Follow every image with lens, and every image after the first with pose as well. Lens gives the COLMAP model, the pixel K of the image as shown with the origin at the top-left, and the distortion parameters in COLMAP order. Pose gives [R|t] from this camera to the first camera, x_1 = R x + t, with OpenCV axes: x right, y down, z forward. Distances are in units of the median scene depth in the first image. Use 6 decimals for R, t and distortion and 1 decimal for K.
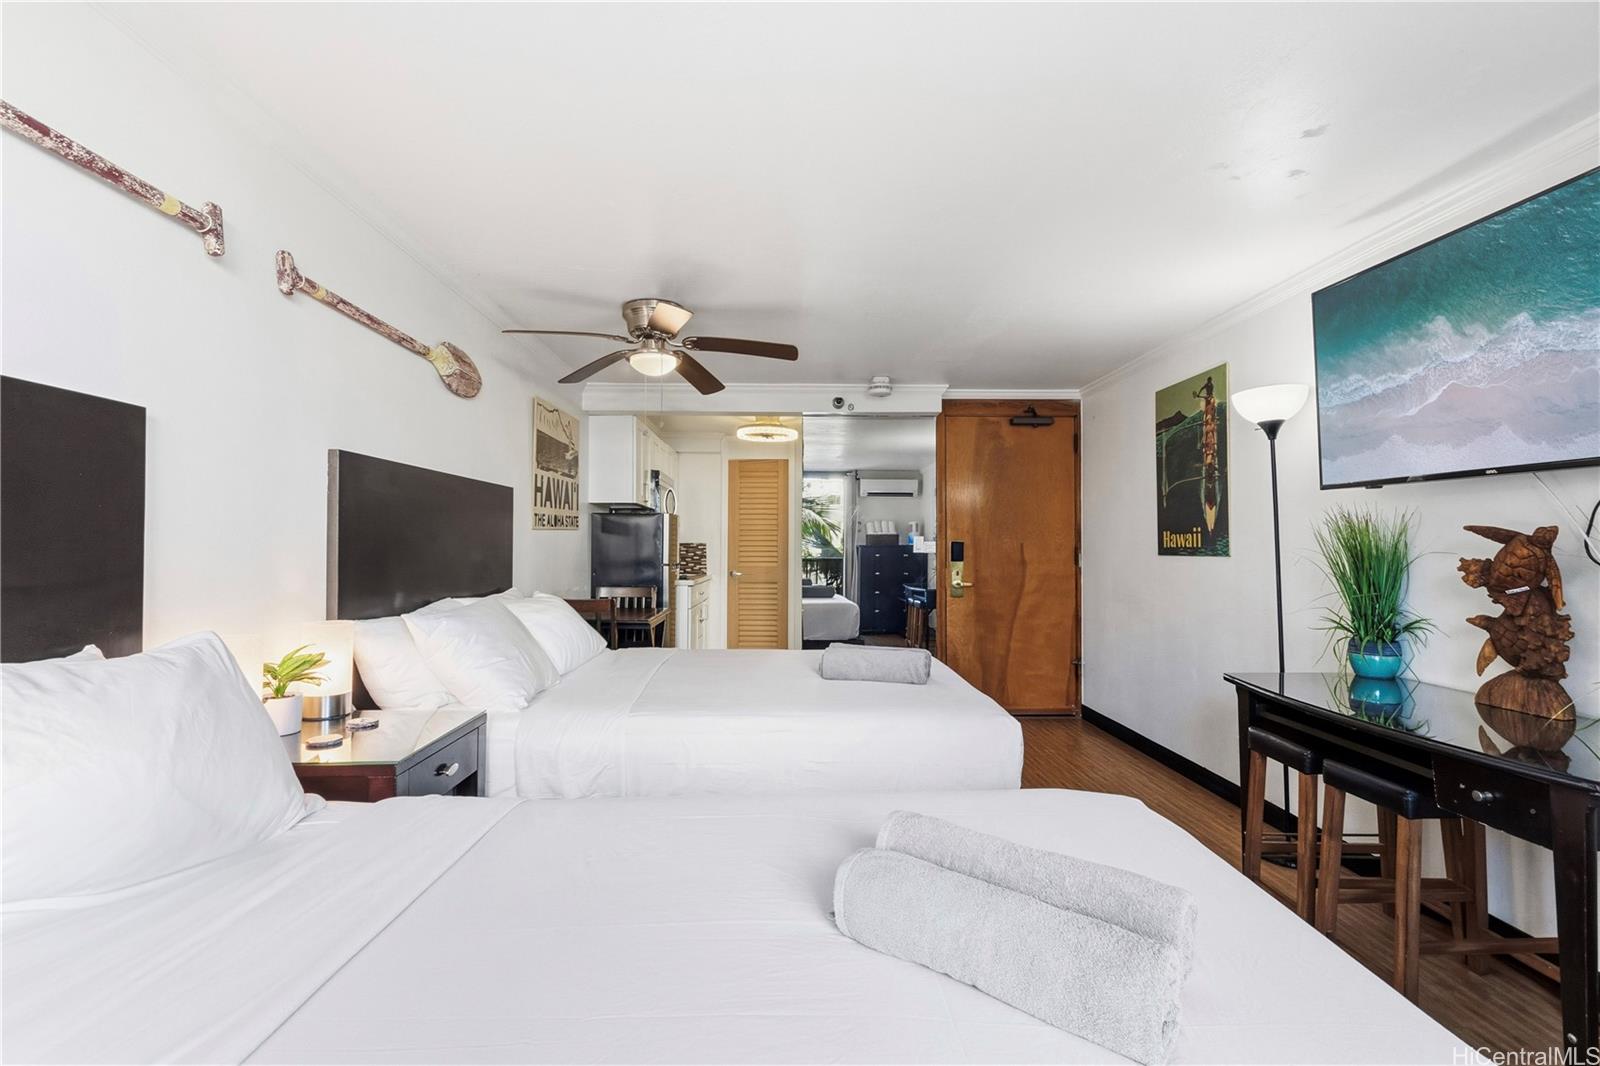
lens RADIAL K [[742.2, 0, 775.2], [0, 742.2, 518.9], [0, 0, 1]] dist [-0.000103, 0.000318]
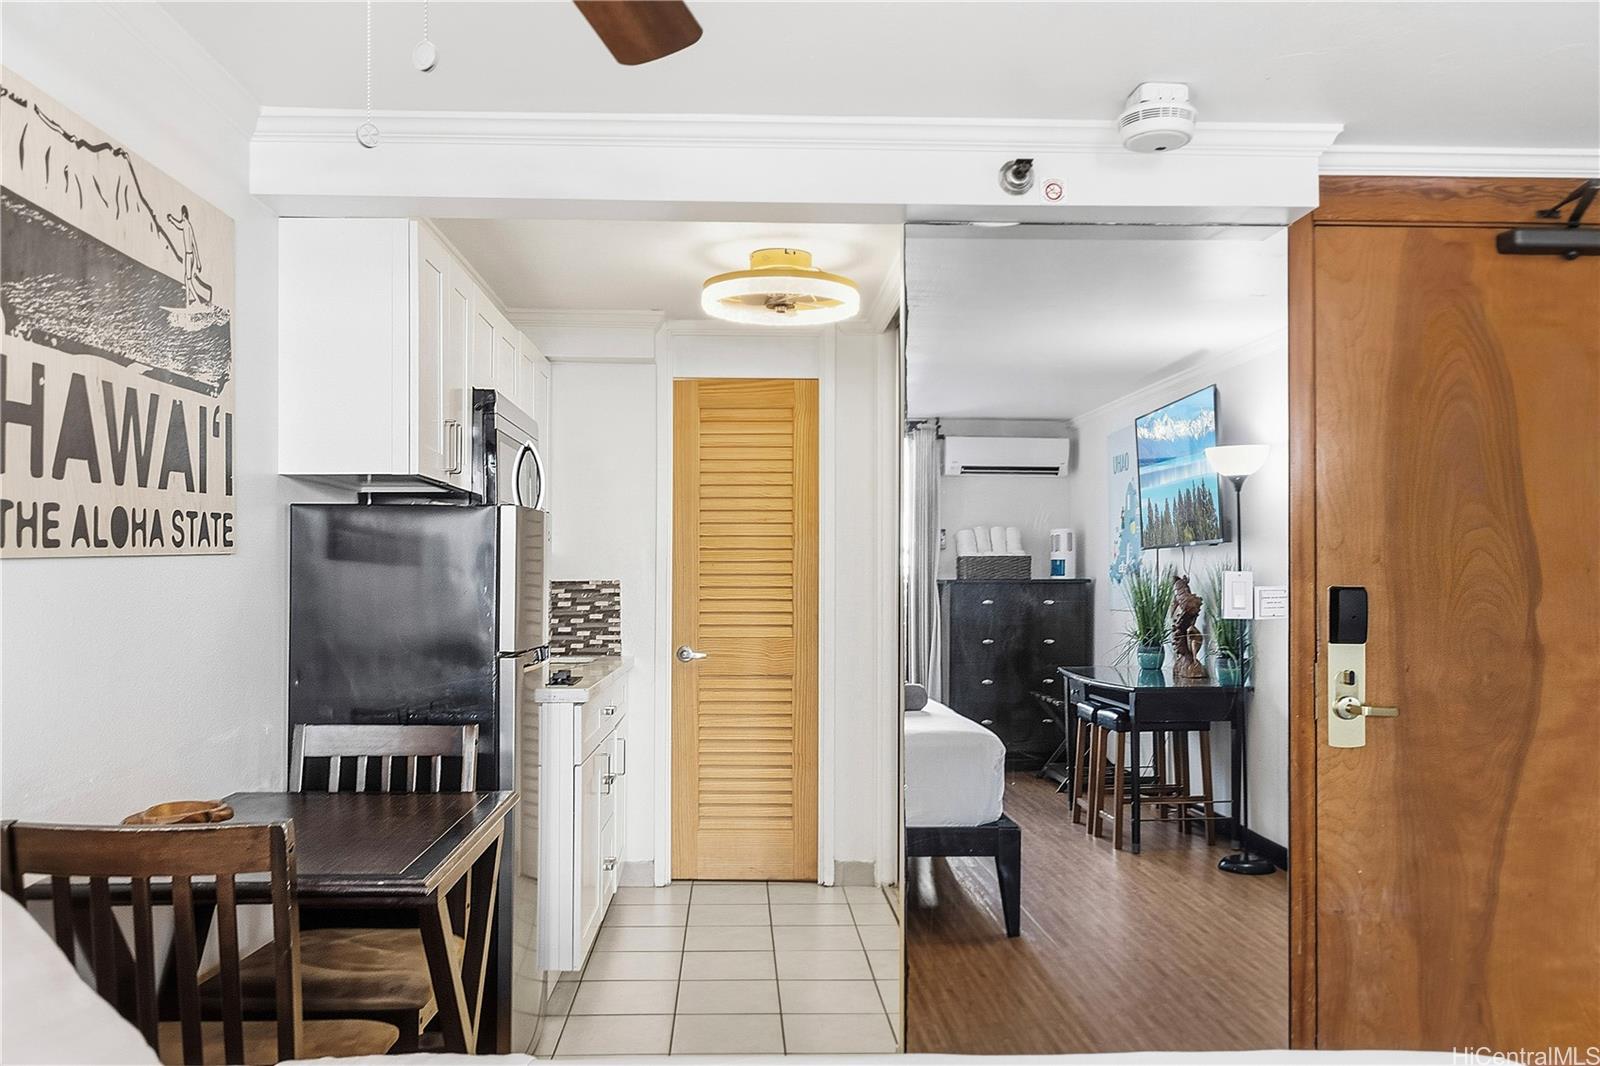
lens RADIAL K [[1346.2, 0, 764.4], [0, 1346.2, 561.6], [0, 0, 1]] dist [-0.005198, -0.004275]
pose [[0.999830, 0.000058, 0.018440, -0.039085], [-0.000593, 0.999579, 0.028999, 0.000619], [-0.018430, -0.029005, 0.999409, 0.370754]]
